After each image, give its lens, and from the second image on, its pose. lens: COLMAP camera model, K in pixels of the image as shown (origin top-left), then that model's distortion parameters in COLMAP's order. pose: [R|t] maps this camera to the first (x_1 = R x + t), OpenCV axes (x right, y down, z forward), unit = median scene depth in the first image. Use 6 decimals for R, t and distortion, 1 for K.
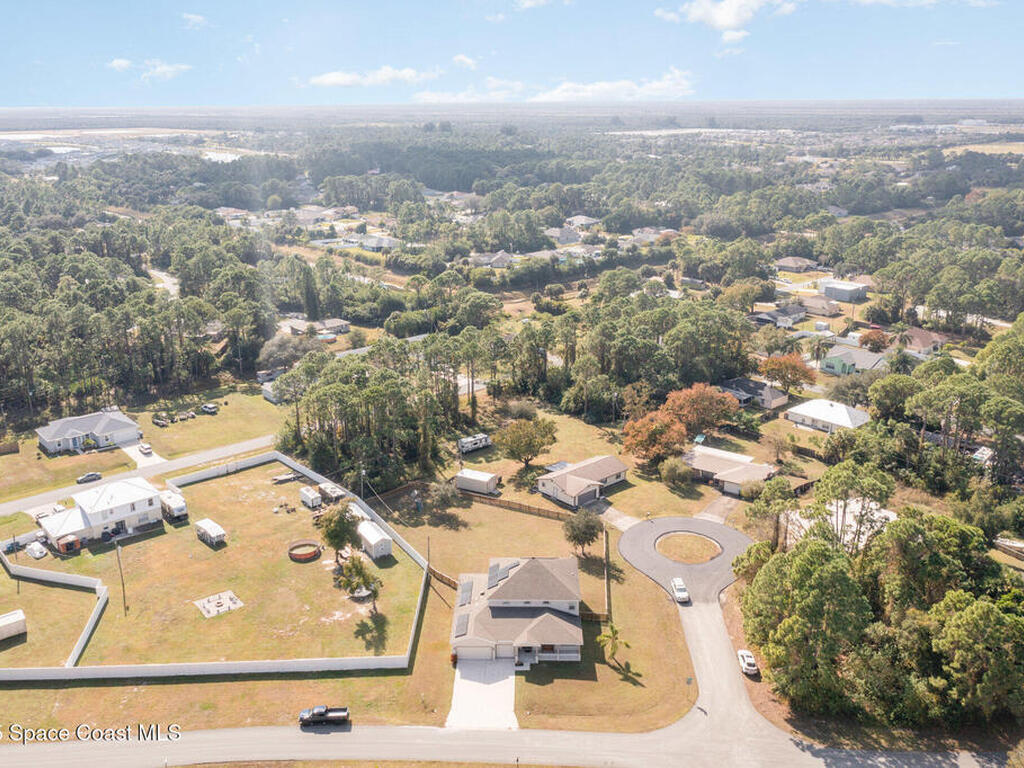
lens RADIAL K [[897.8, 0, 512.0], [0, 897.8, 384.0], [0, 0, 1]] dist [-0.012547, -0.009607]
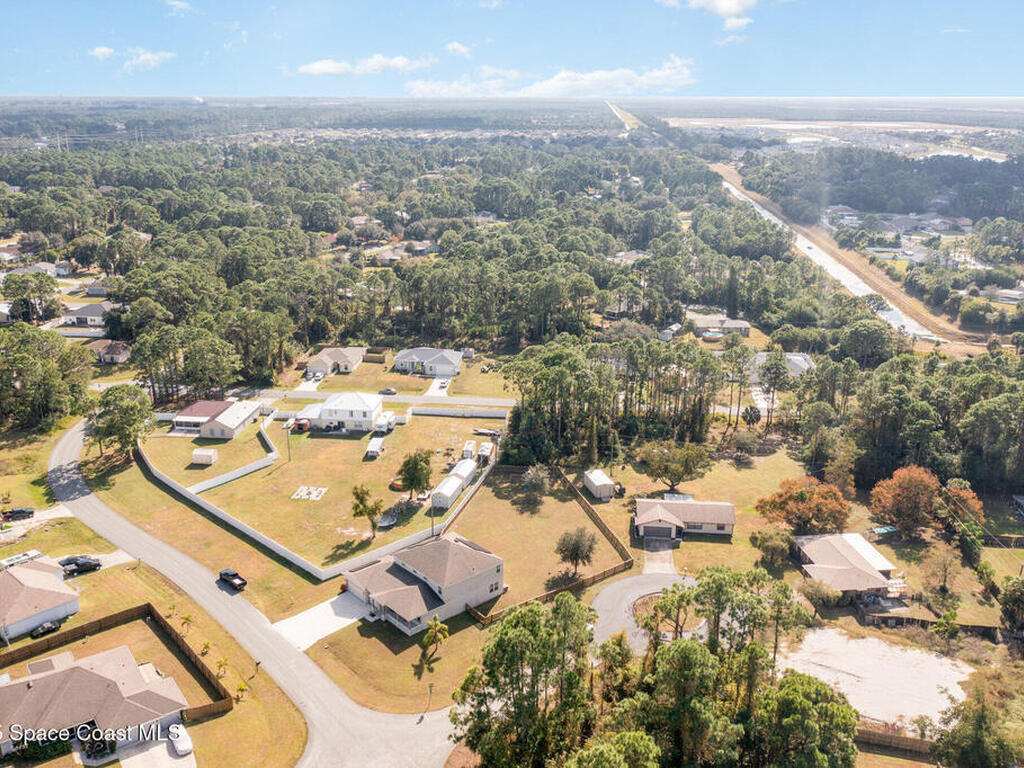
lens RADIAL K [[869.1, 0, 511.9], [0, 869.1, 465.5], [0, 0, 1]] dist [0.009615, 0.008696]
pose [[0.689229, 0.295313, -0.661629, 0.753287], [-0.229654, 0.955124, 0.187077, -0.101216], [0.687184, 0.023007, 0.726119, 0.316606]]
